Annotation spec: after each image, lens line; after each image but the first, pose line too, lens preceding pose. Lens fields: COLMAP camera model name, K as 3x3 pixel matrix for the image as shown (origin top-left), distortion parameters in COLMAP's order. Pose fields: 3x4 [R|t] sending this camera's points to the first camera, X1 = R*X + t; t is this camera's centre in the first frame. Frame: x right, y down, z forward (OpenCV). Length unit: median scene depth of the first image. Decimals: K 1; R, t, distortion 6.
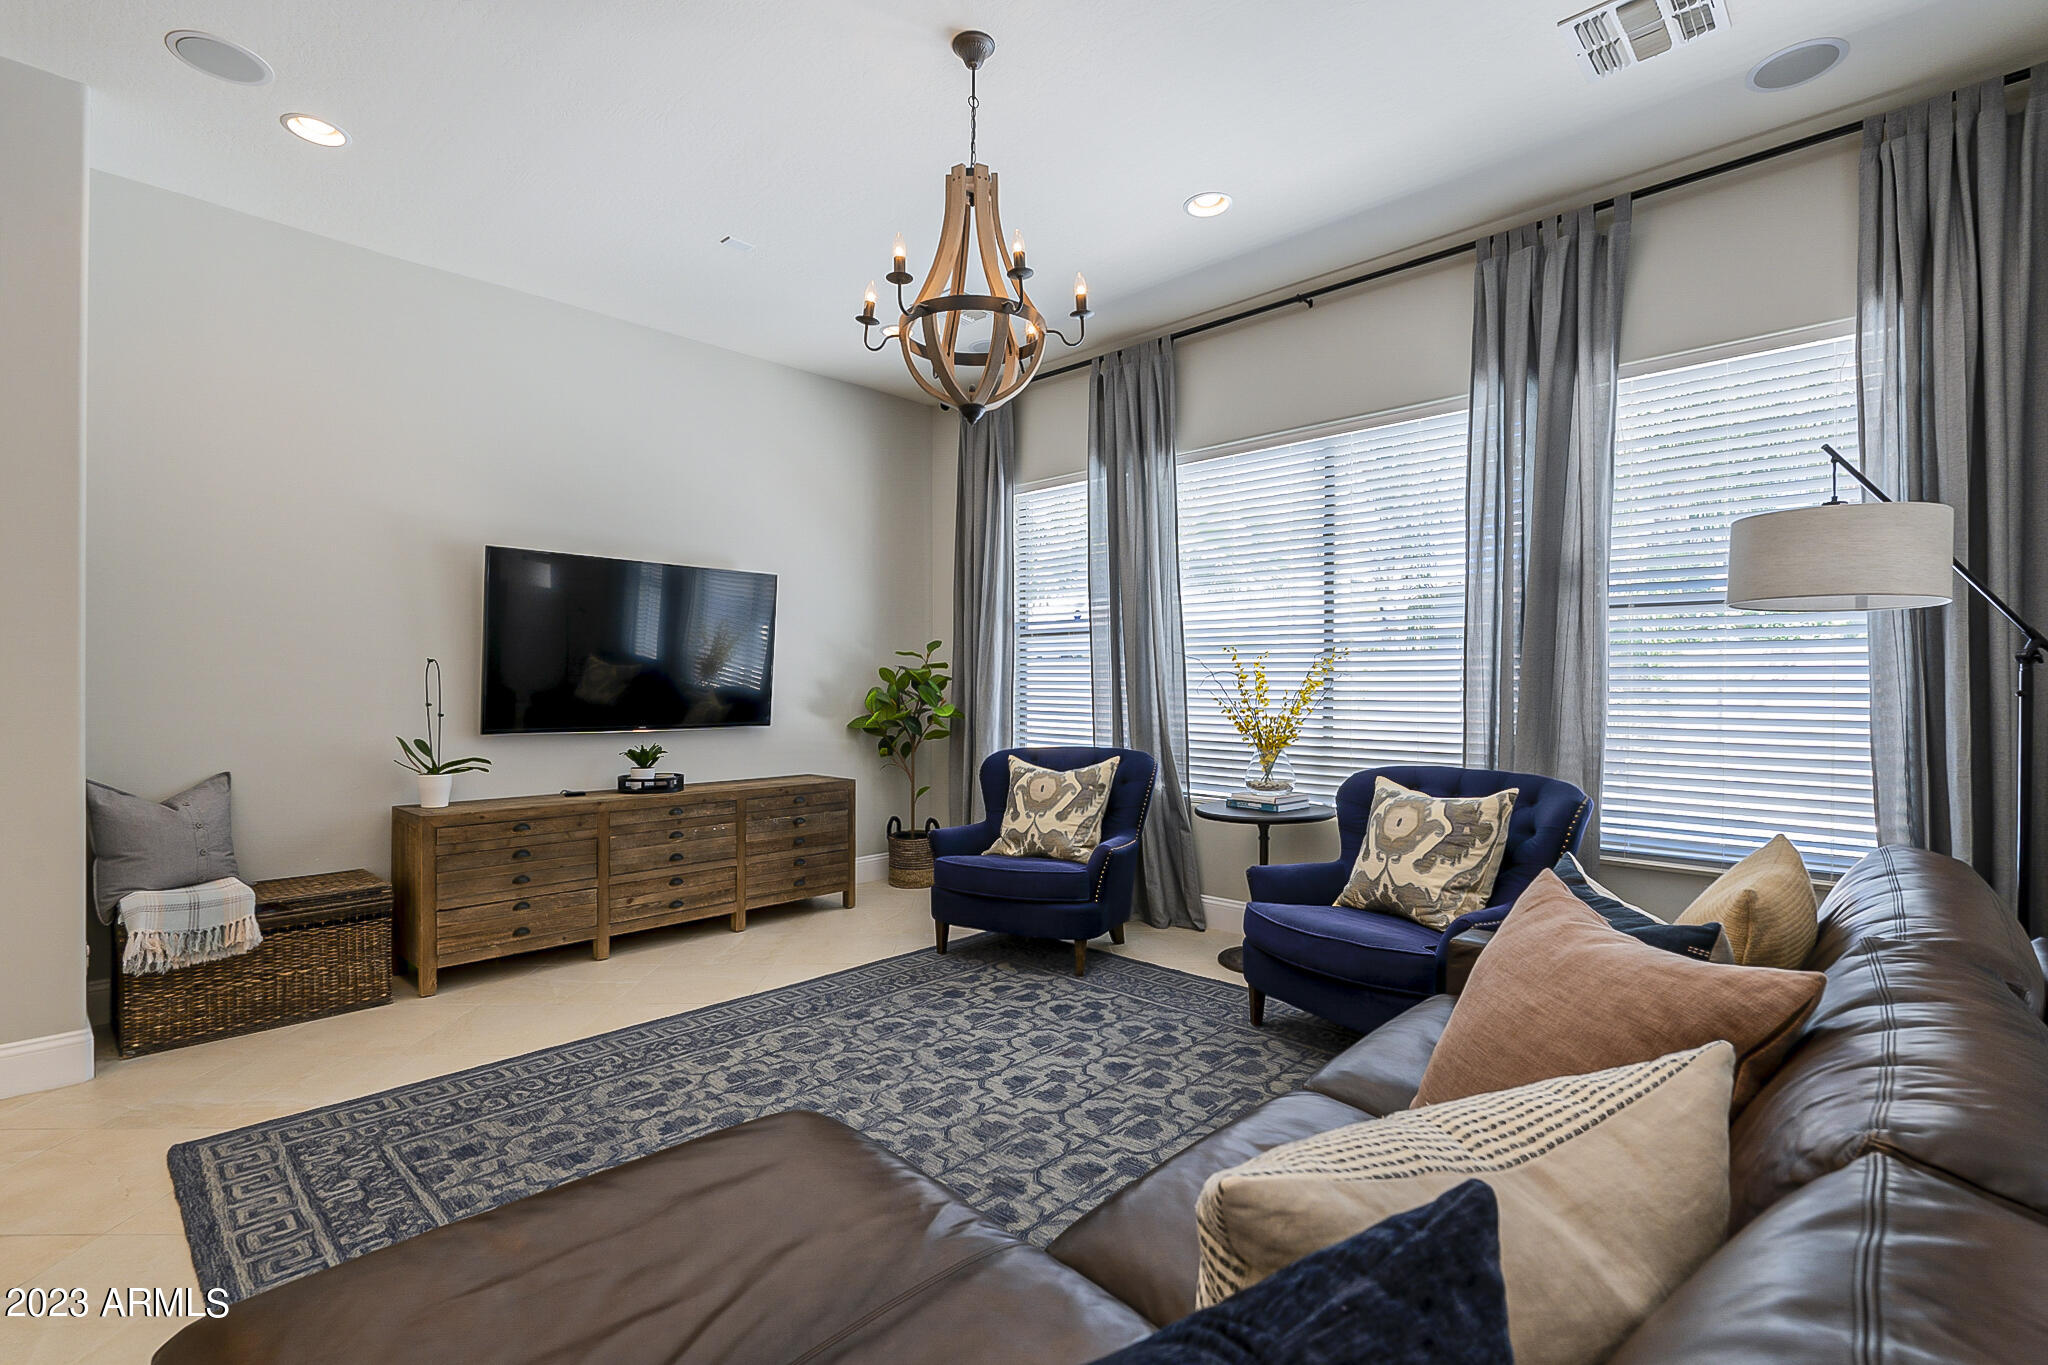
lens RADIAL K [[929.6, 0, 1015.4], [0, 929.6, 689.9], [0, 0, 1]] dist [-0.001742, 0.000170]
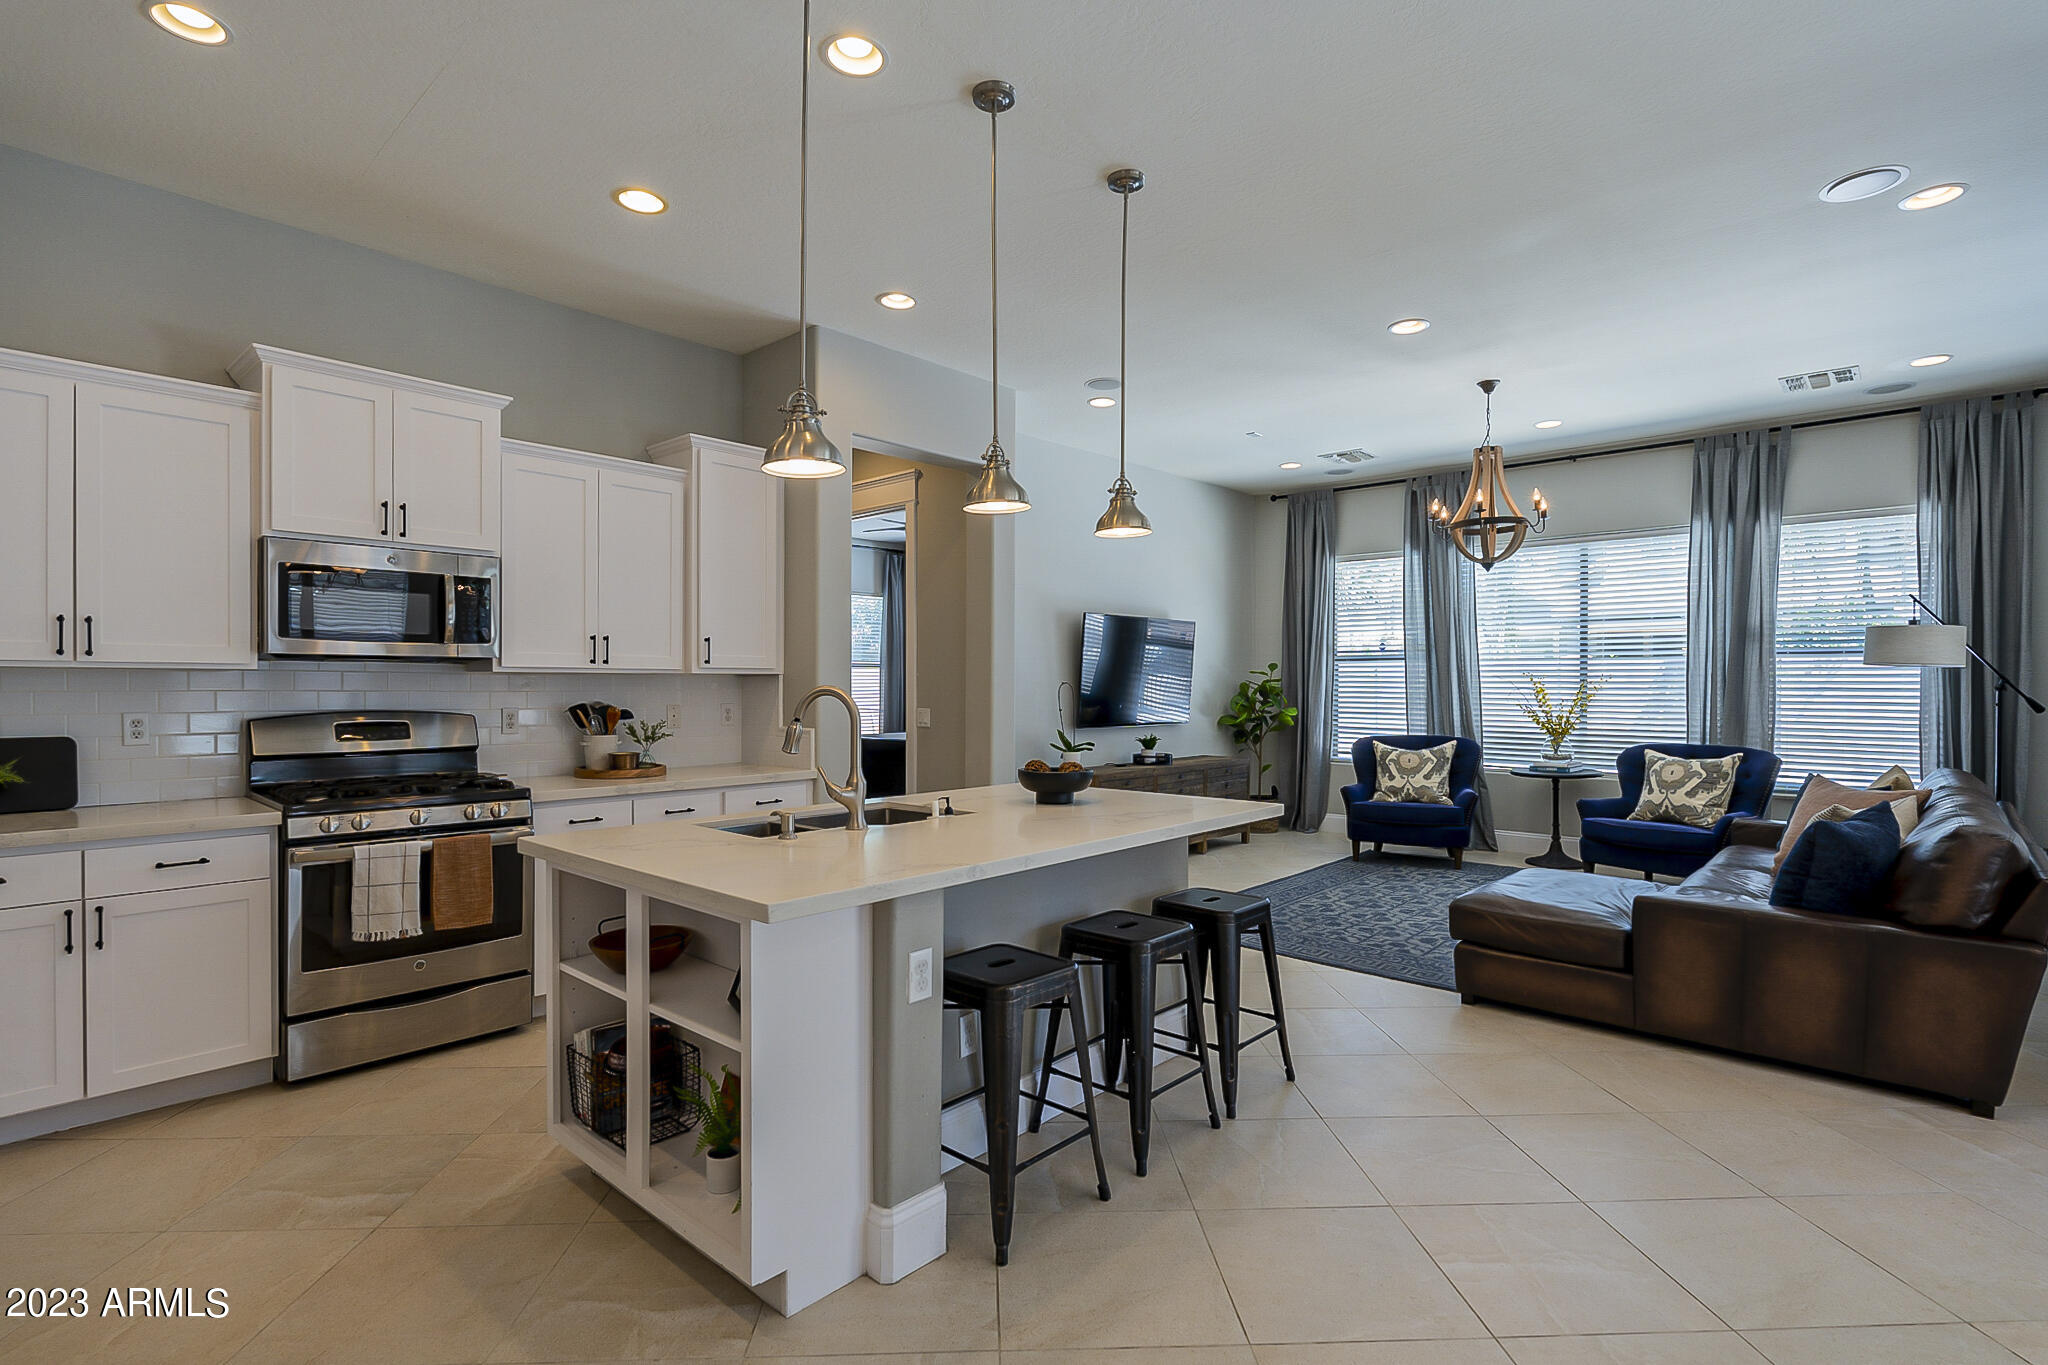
lens RADIAL K [[970.0, 0, 1018.1], [0, 970.0, 690.7], [0, 0, 1]] dist [-0.001328, 0.000145]
pose [[0.999805, -0.002993, 0.019526, -0.865509], [0.002889, 0.999981, 0.005369, -0.033103], [-0.019542, -0.005311, 0.999795, -0.845573]]
